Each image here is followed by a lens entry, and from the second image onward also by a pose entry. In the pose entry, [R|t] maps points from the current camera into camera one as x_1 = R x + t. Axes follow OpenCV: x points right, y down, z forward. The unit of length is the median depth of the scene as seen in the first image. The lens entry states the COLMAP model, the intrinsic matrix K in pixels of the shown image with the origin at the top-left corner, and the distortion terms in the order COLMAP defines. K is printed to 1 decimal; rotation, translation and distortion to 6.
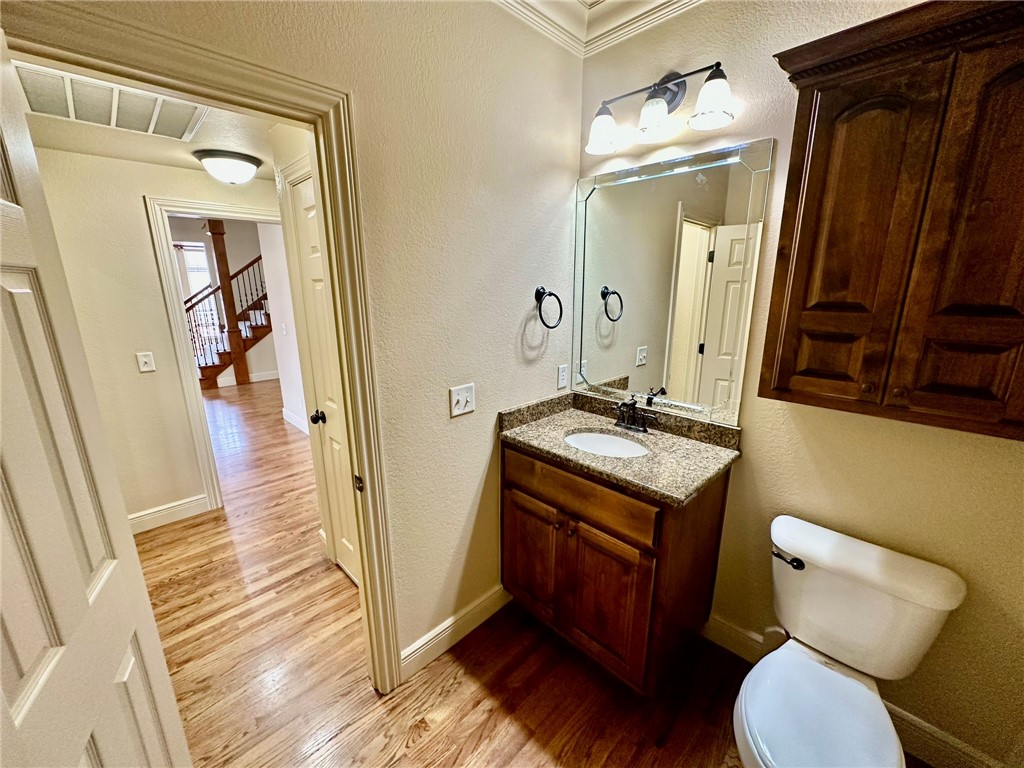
lens RADIAL K [[406.9, 0, 507.8], [0, 406.9, 383.3], [0, 0, 1]] dist [0.000796, 0.000055]
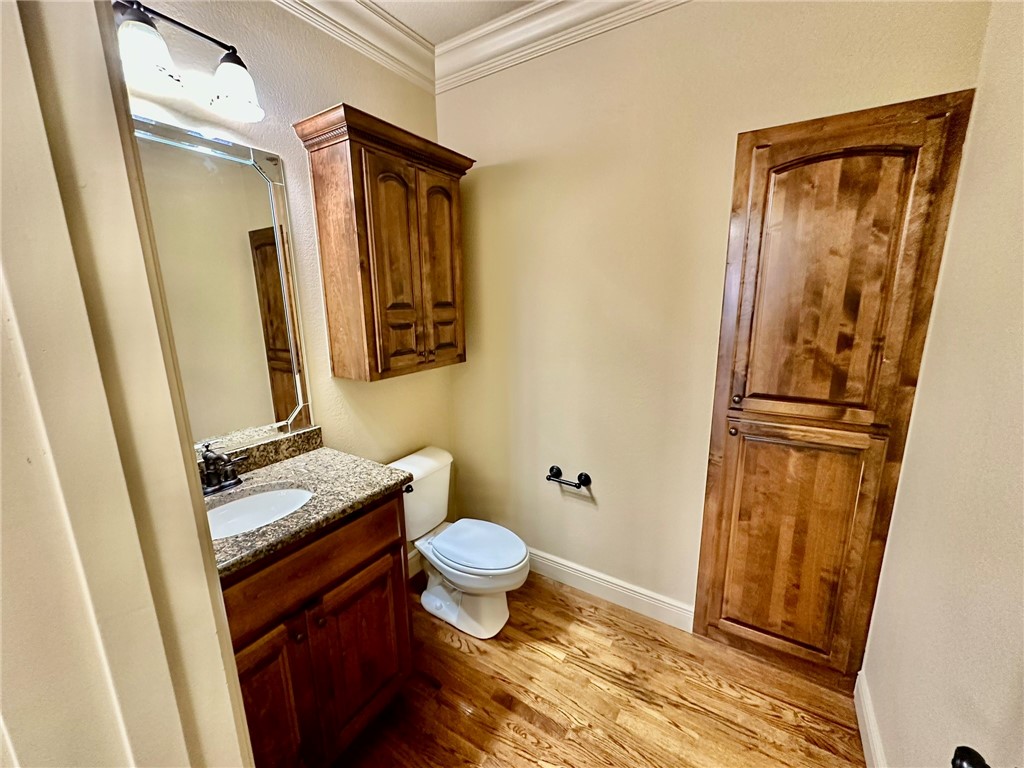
lens RADIAL K [[406.9, 0, 512.8], [0, 406.9, 384.6], [0, 0, 1]] dist [0.000796, 0.000055]
pose [[-0.228001, -0.195572, 0.953817, -0.662144], [0.244169, 0.936832, 0.250456, -0.164440], [-0.942548, 0.289997, -0.165845, 0.810009]]
